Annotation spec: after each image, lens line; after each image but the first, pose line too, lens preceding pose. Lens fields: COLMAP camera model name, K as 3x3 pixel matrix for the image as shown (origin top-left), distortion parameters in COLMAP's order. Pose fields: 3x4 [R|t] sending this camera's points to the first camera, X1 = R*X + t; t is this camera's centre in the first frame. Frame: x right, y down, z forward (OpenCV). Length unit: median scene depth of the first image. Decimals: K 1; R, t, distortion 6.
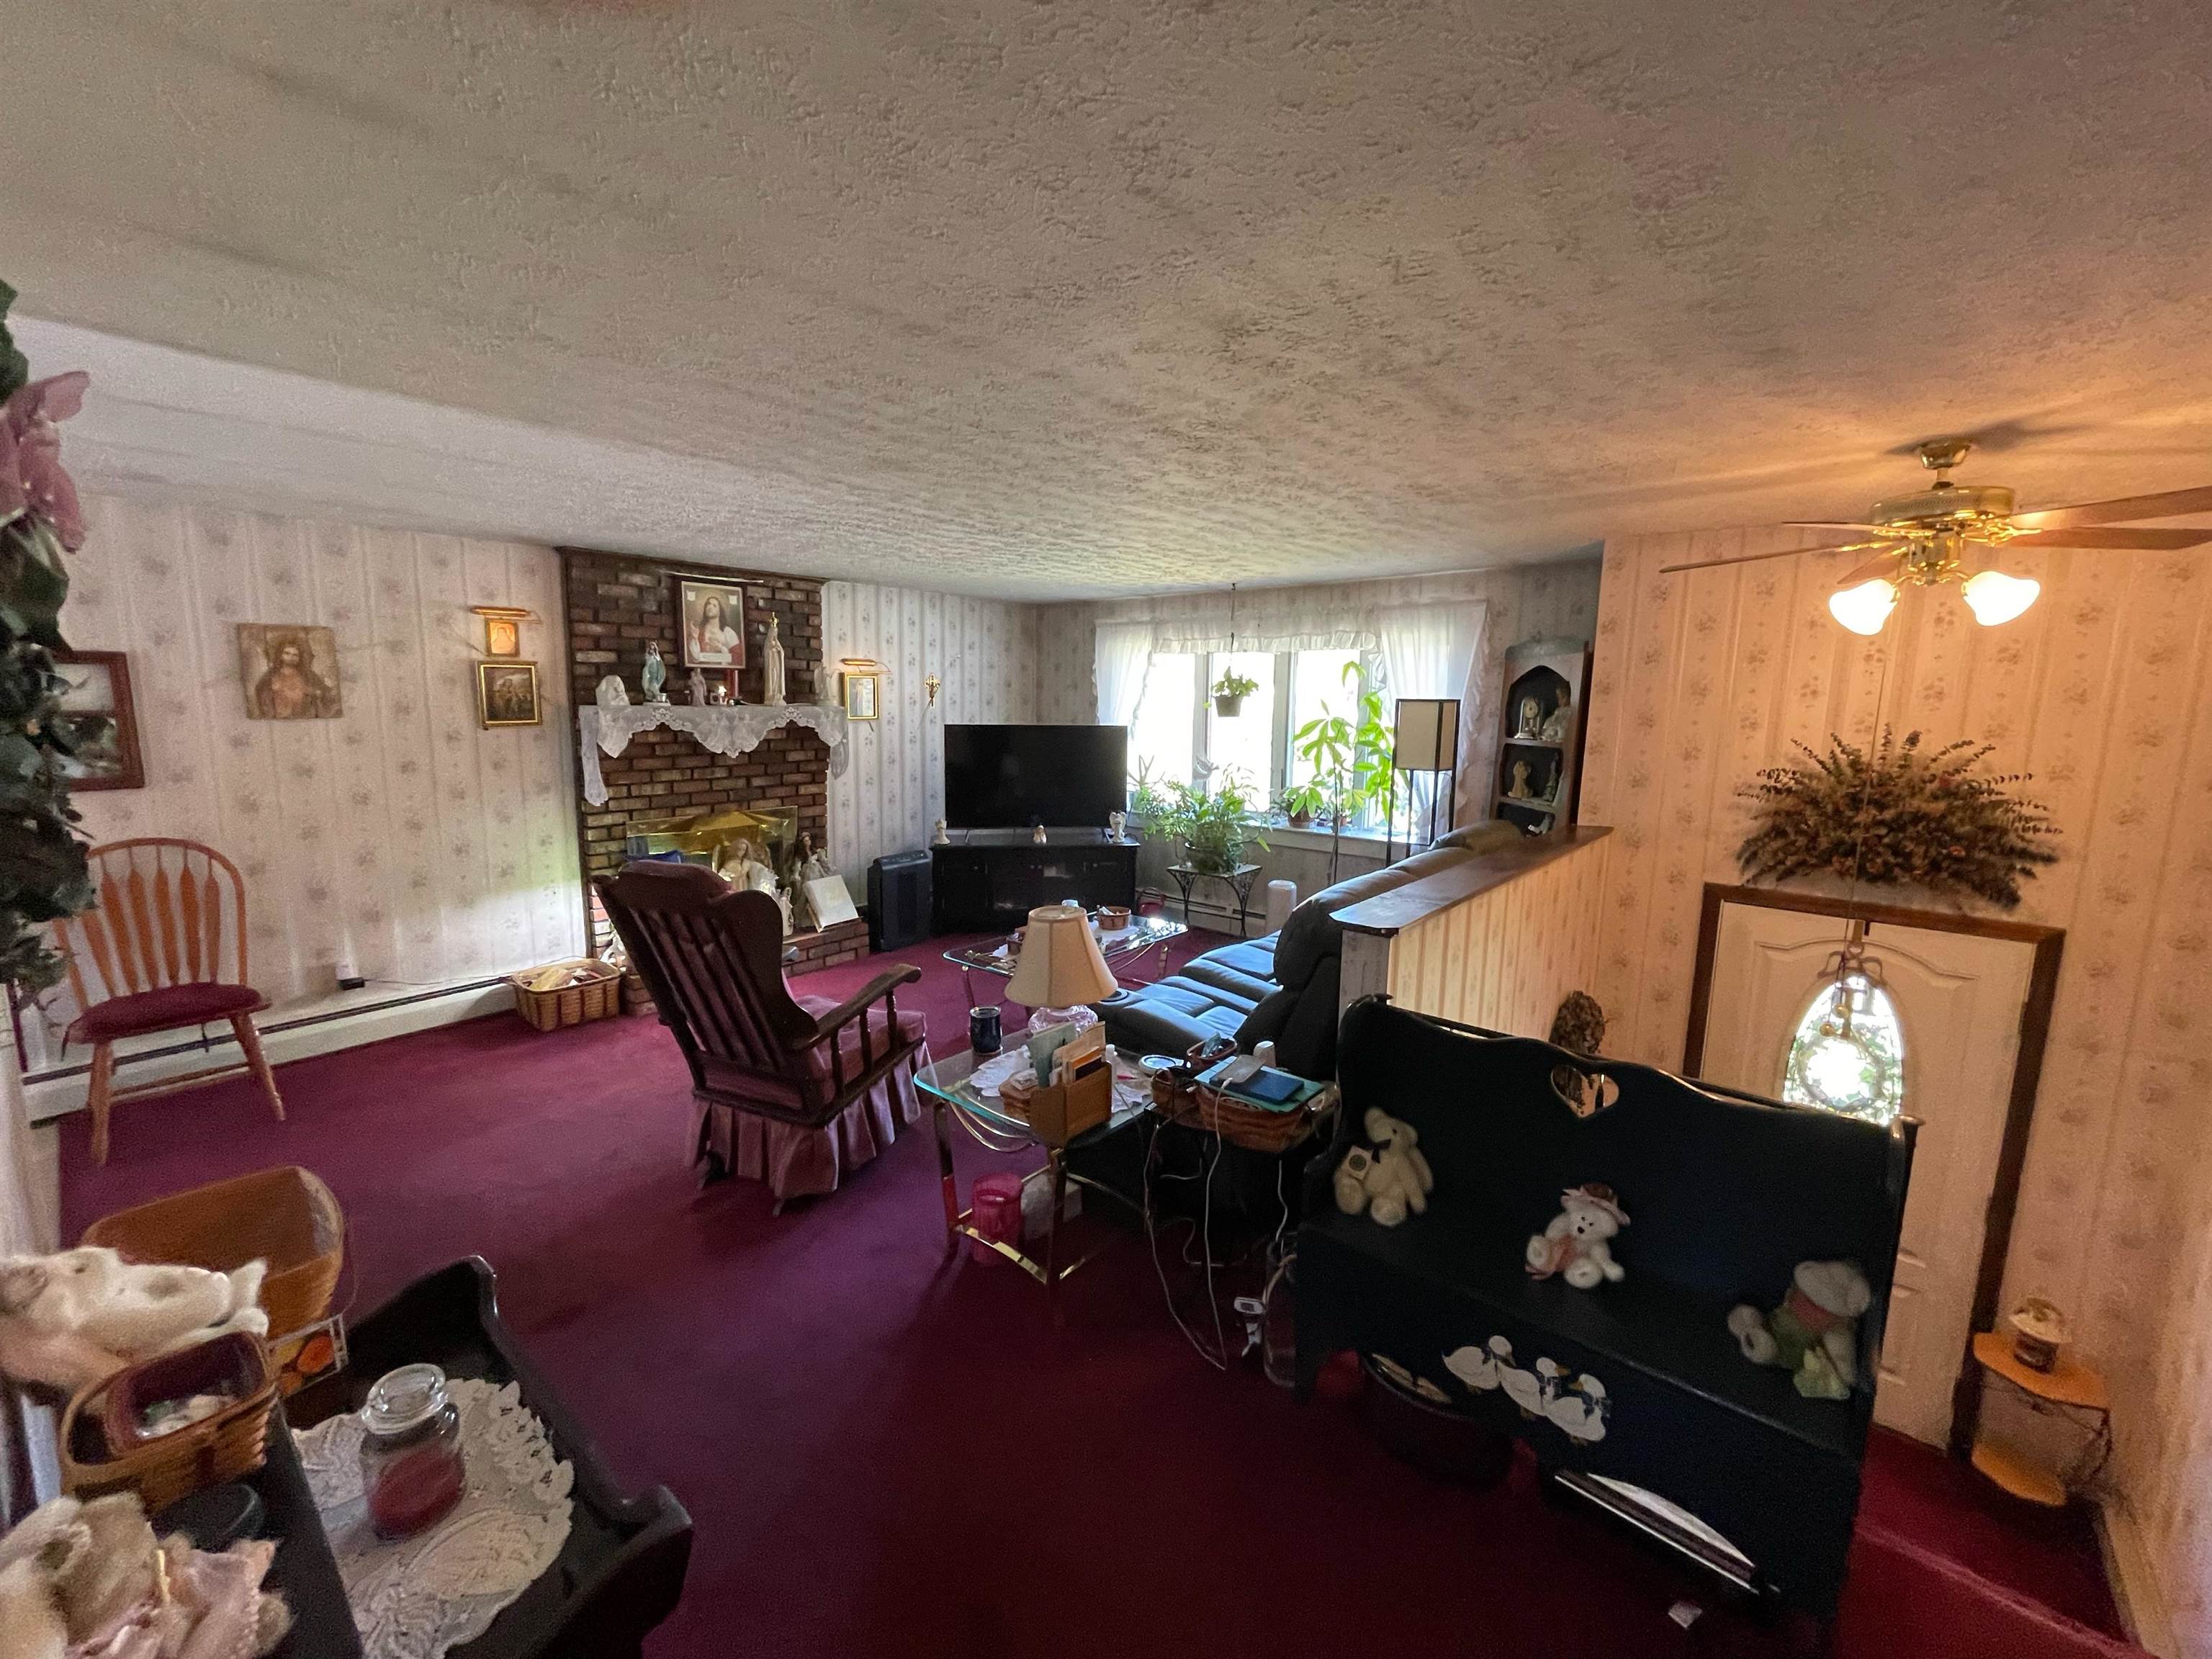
lens RADIAL K [[900.1, 0, 1101.8], [0, 900.1, 829.9], [0, 0, 1]] dist [-0.006487, 0.000384]
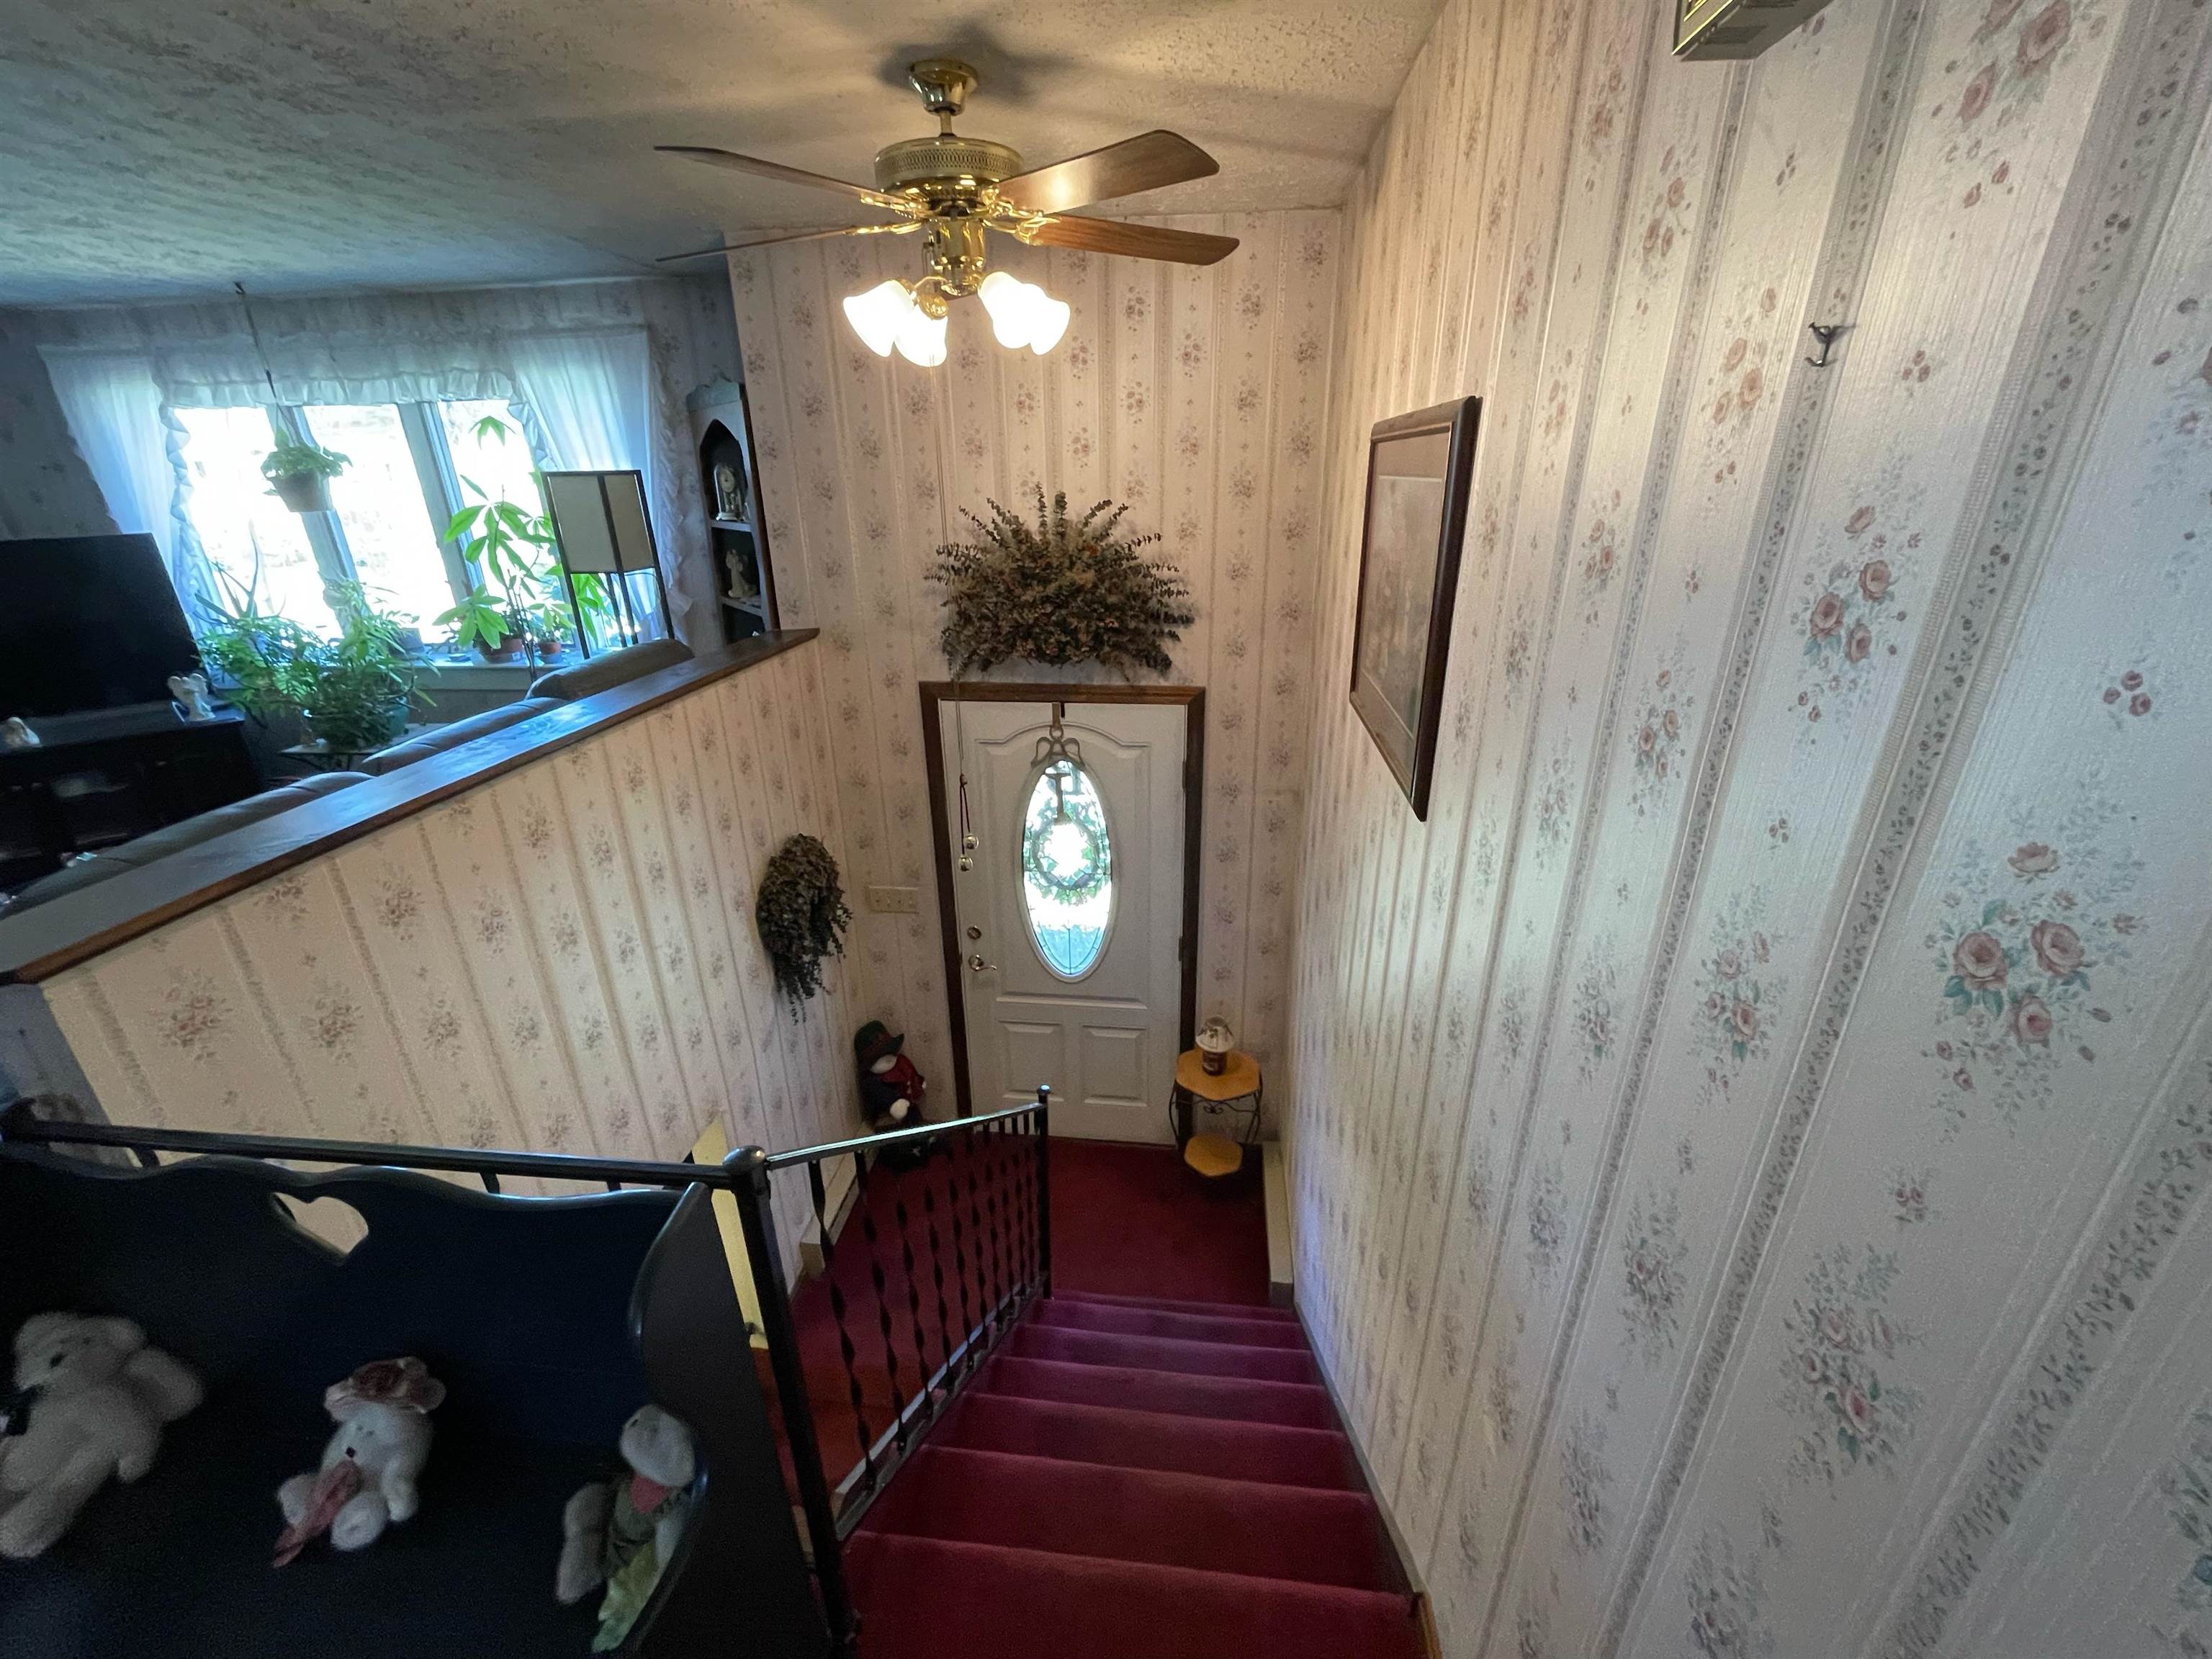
lens RADIAL K [[900.1, 0, 1109.2], [0, 900.1, 838.4], [0, 0, 1]] dist [-0.006487, 0.000384]
pose [[0.824389, -0.242275, 0.511552, 0.379014], [0.109853, 0.955063, 0.275294, -0.019986], [-0.555261, -0.170754, 0.813958, 0.166255]]
